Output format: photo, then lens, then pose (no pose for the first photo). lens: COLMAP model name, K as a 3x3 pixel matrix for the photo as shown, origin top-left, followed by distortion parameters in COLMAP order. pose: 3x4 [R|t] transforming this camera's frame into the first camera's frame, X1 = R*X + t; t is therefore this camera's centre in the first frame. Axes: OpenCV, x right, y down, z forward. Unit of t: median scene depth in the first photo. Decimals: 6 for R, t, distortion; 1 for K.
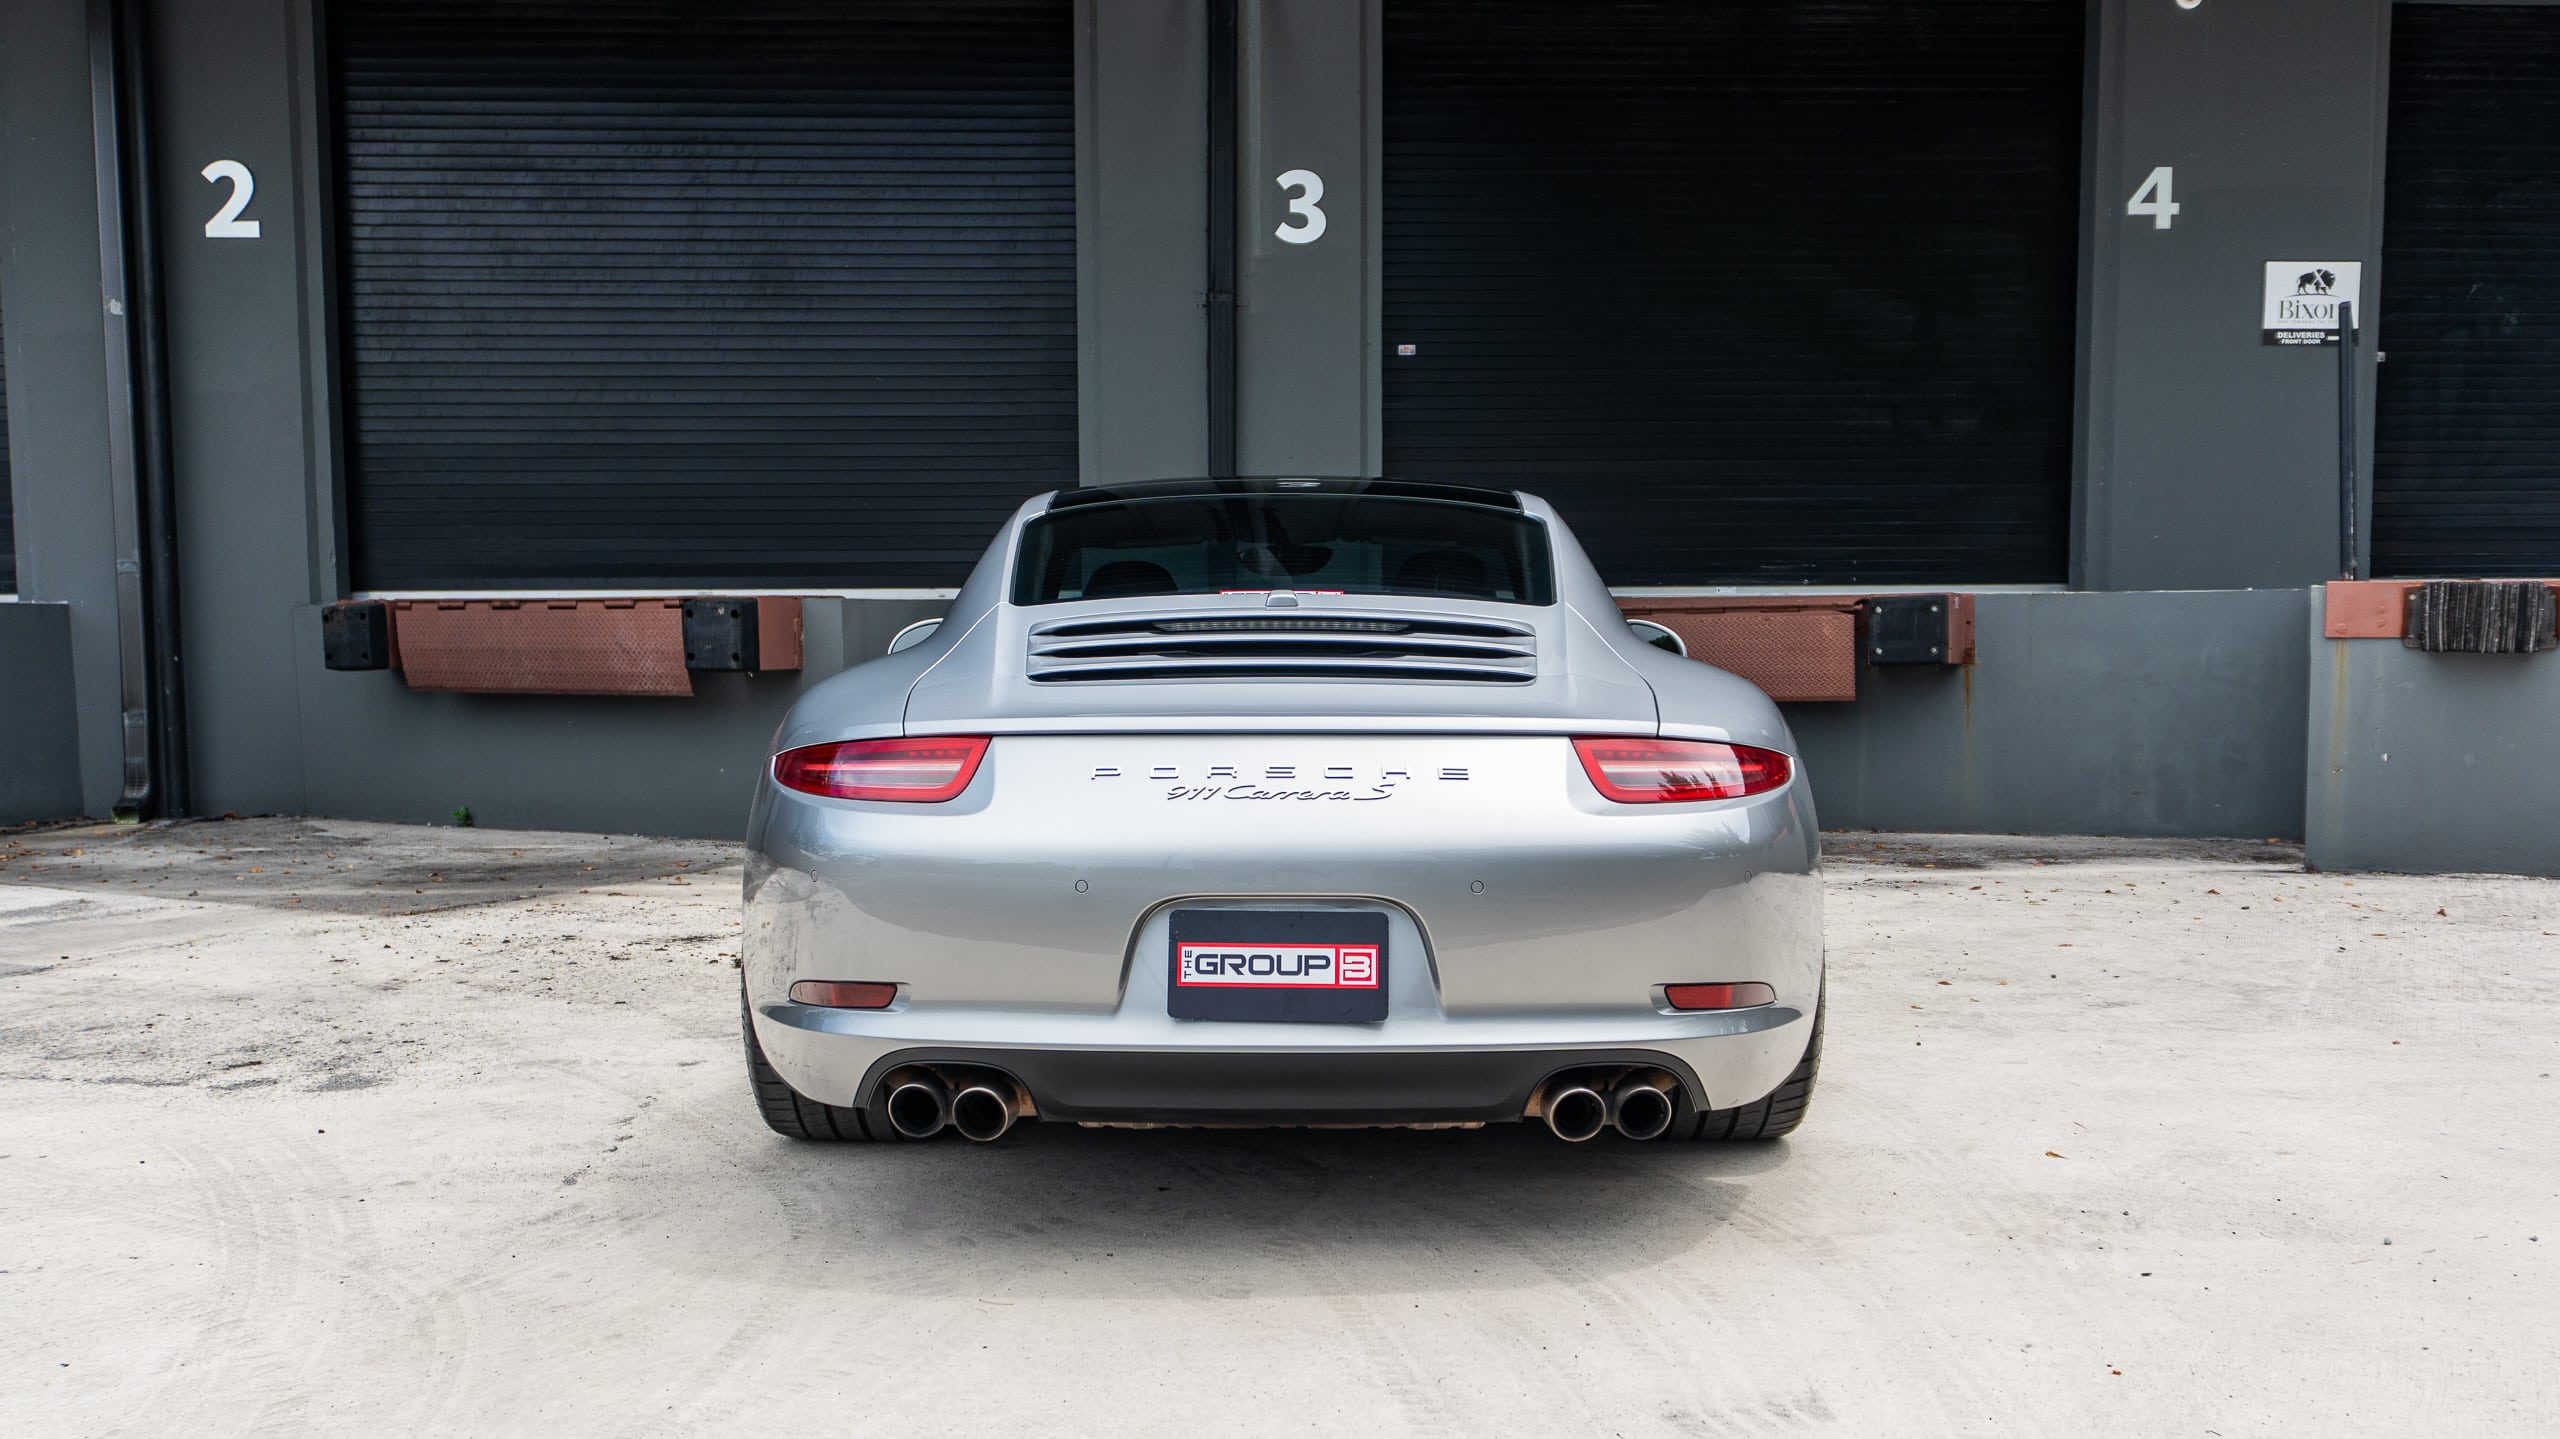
lens RADIAL K [[2191.2, 0, 1261.0], [0, 2191.2, 834.3], [0, 0, 1]] dist [-0.003010, -0.014921]
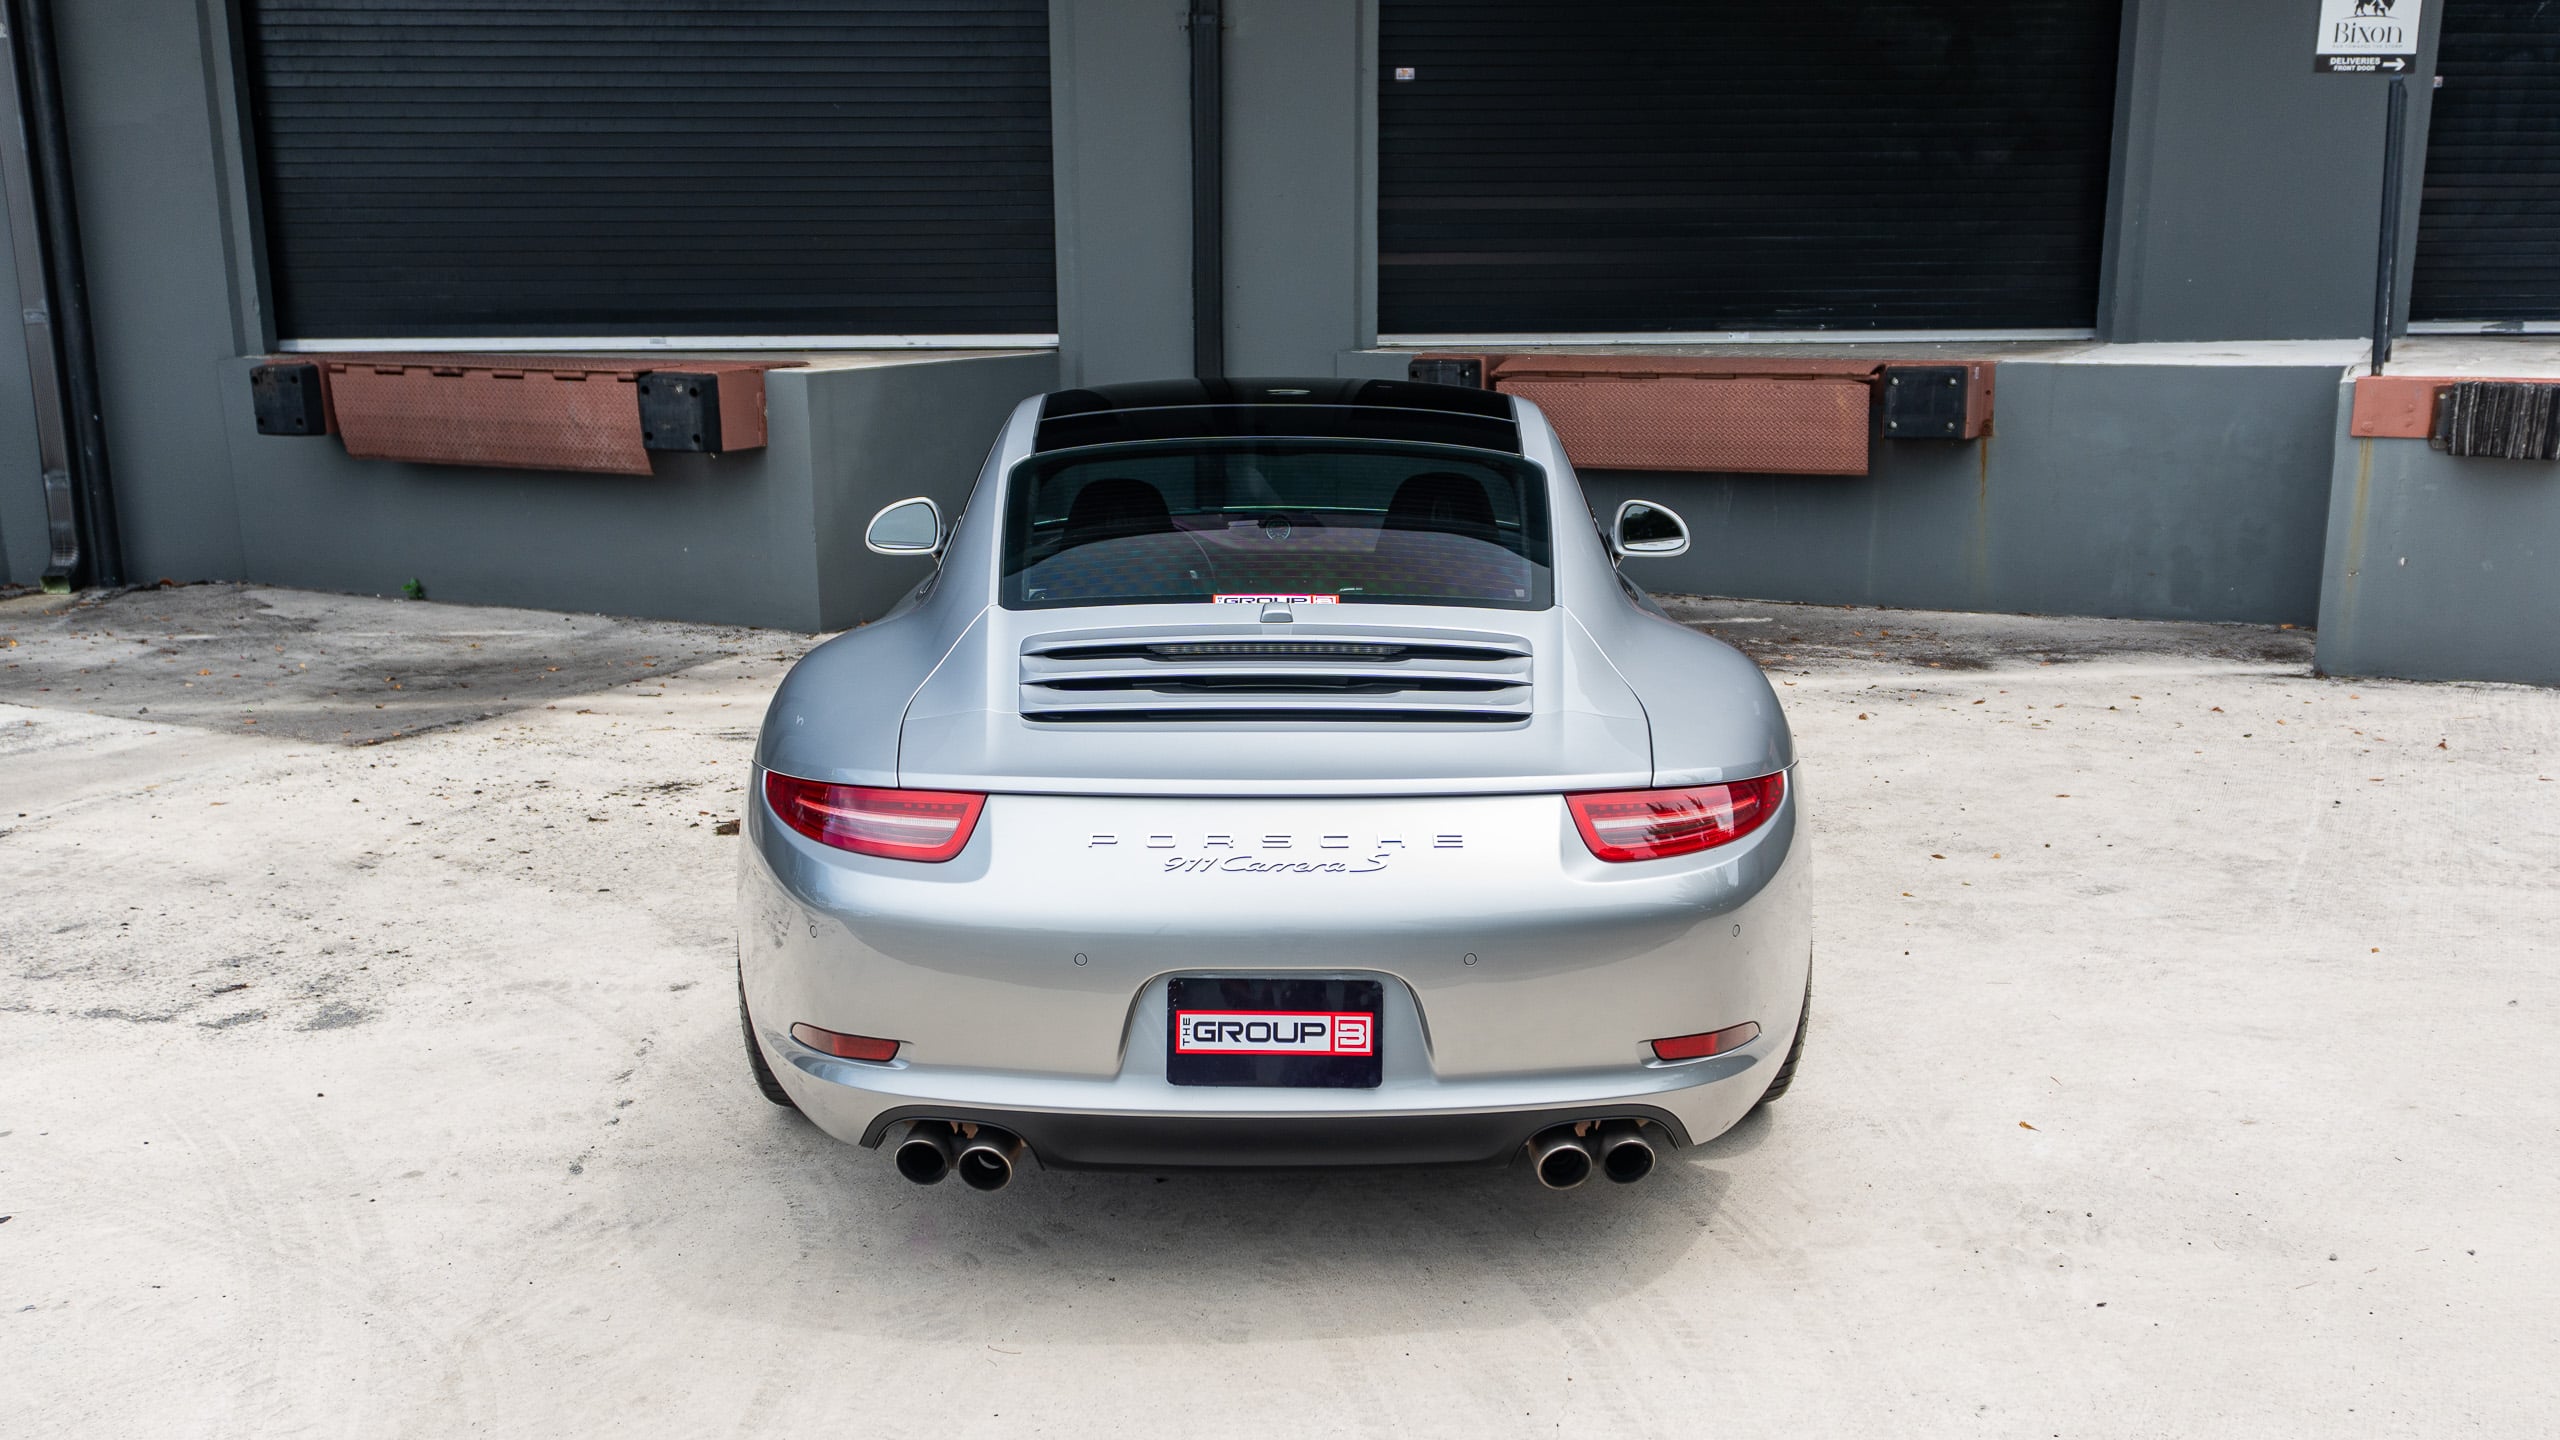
lens RADIAL K [[2285.8, 0, 1304.9], [0, 2285.8, 848.8], [0, 0, 1]] dist [-0.001520, -0.013843]
pose [[0.999689, -0.003606, 0.024675, -0.001087], [-0.000386, 0.987134, 0.159898, -0.052887], [-0.024934, -0.159857, 0.986825, -0.010305]]
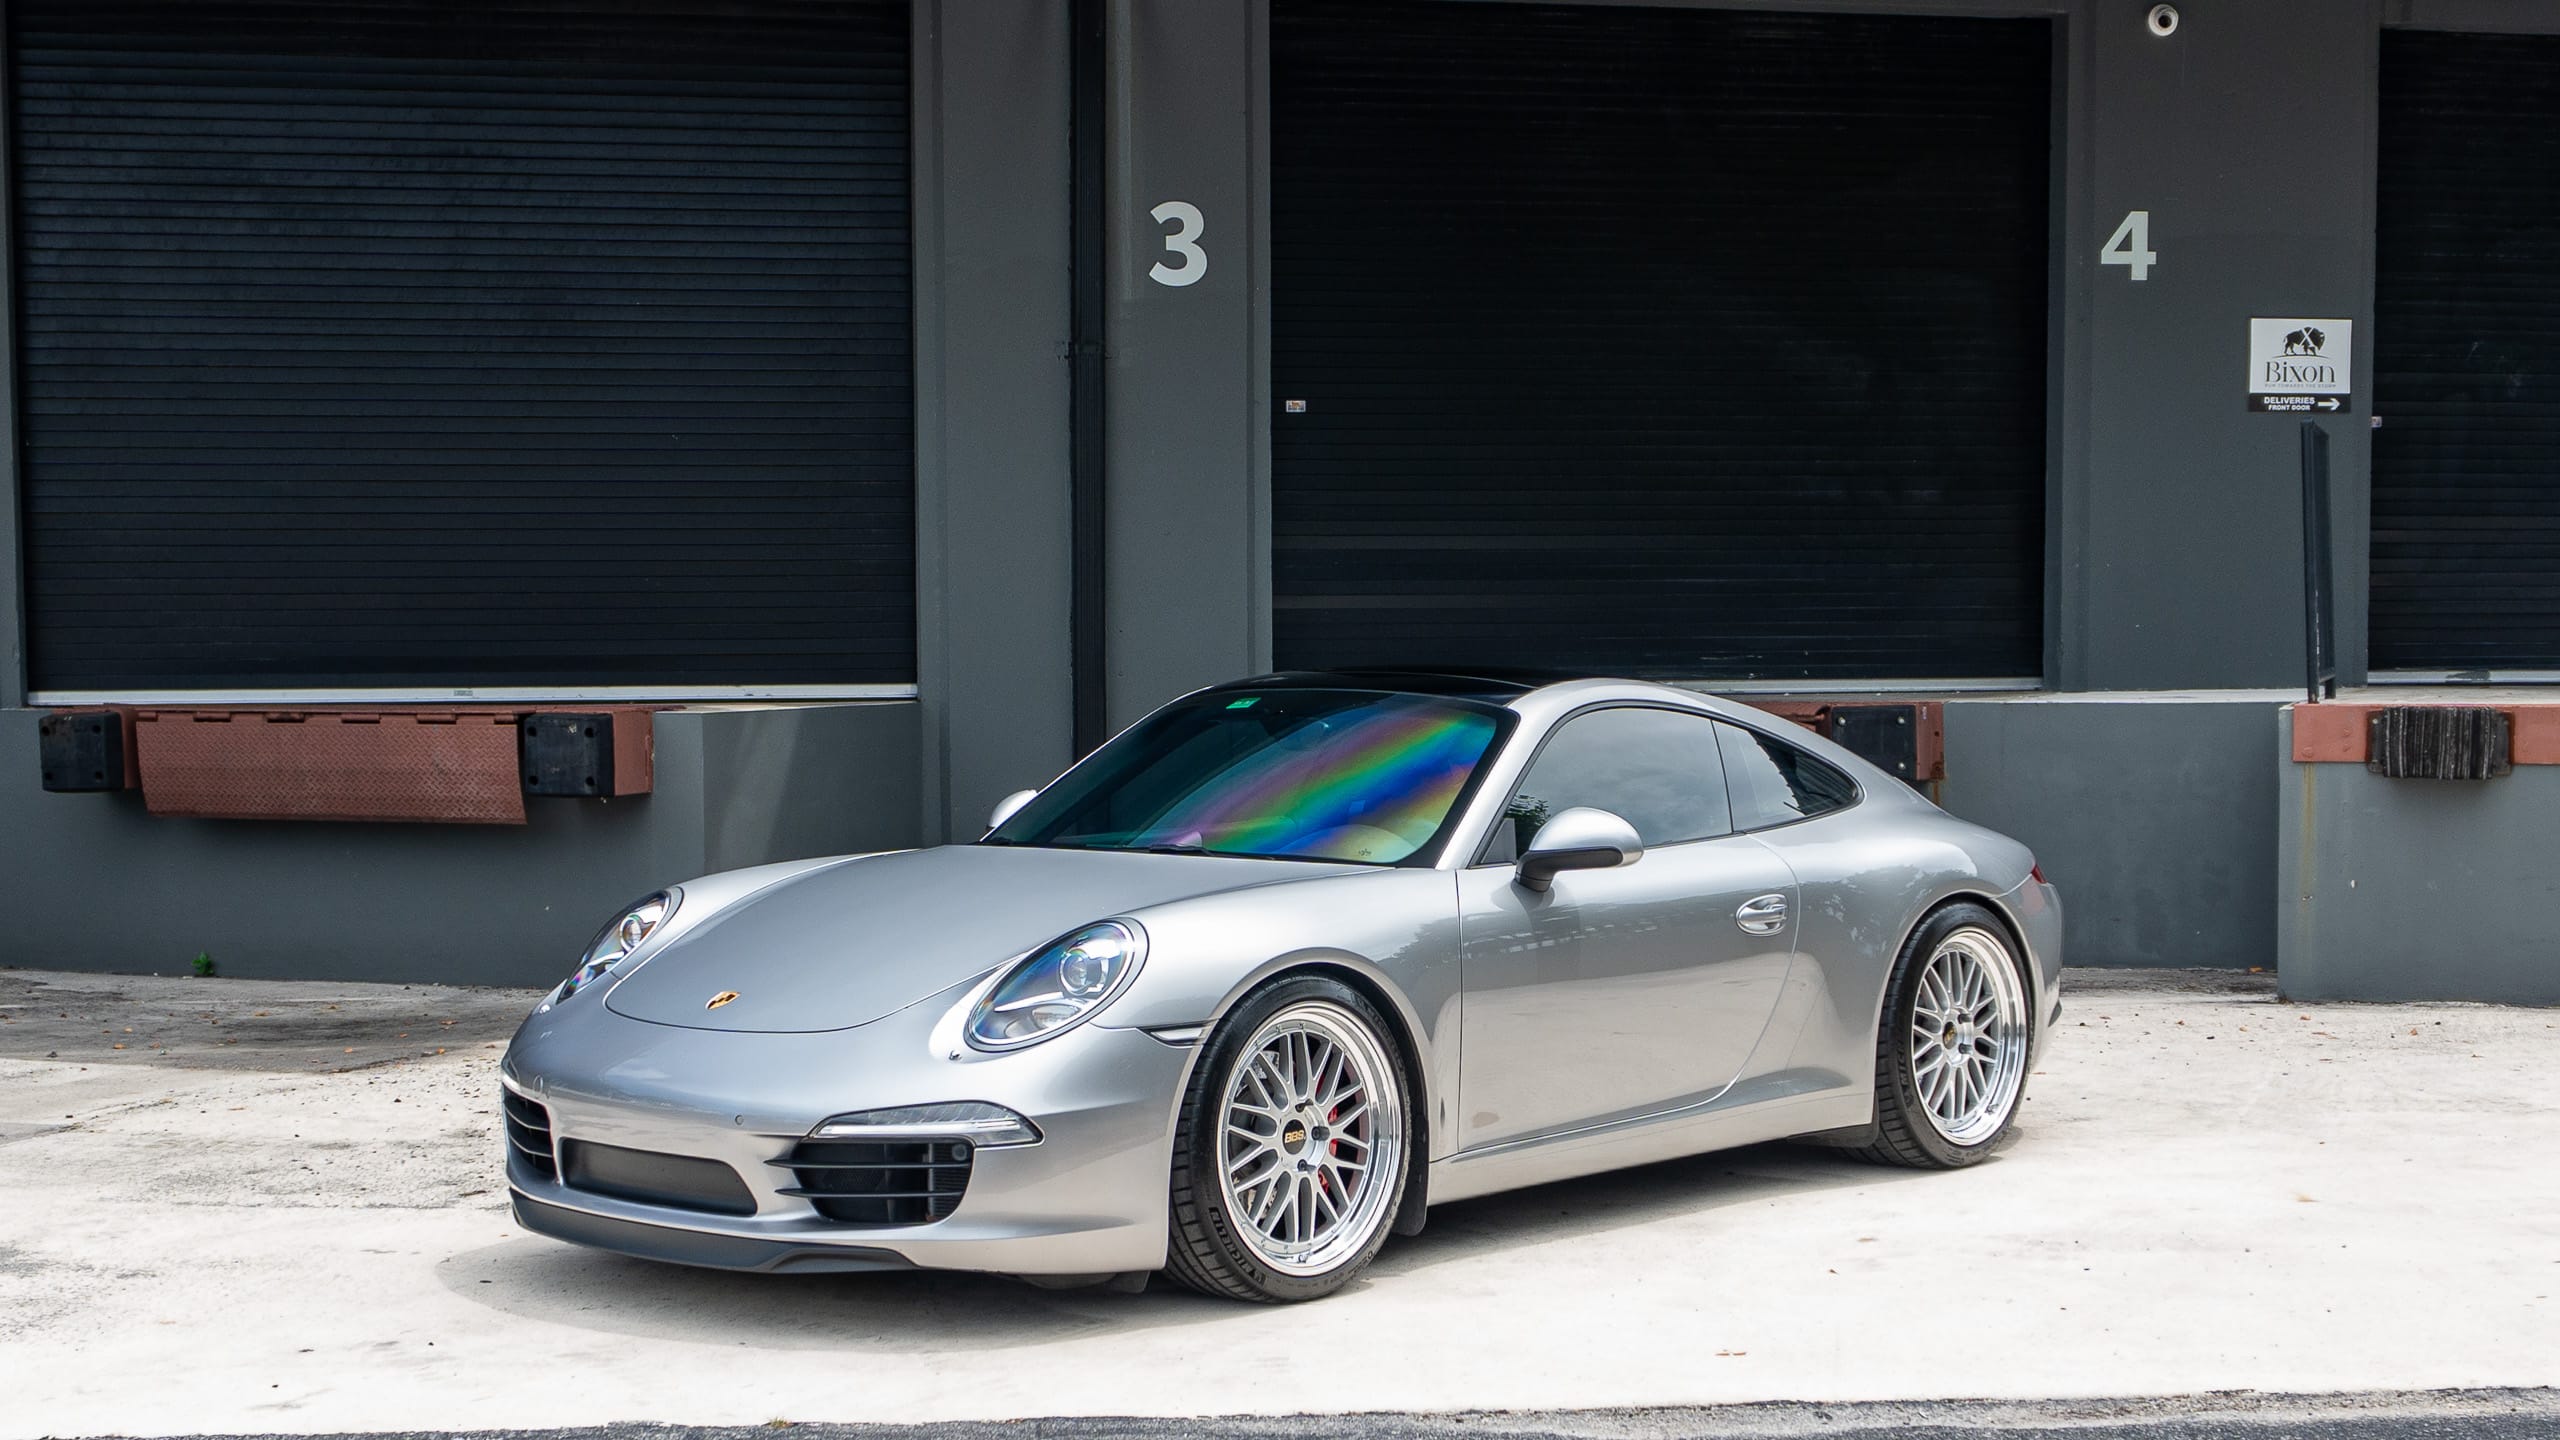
lens RADIAL K [[3463.8, 0, 1289.1], [0, 3463.8, 932.4], [0, 0, 1]] dist [-0.031470, -0.007237]
pose [[0.990903, -0.010072, 0.134200, -0.123031], [0.011470, 0.999888, -0.009648, -0.002861], [-0.134087, 0.011099, 0.990907, -0.347455]]
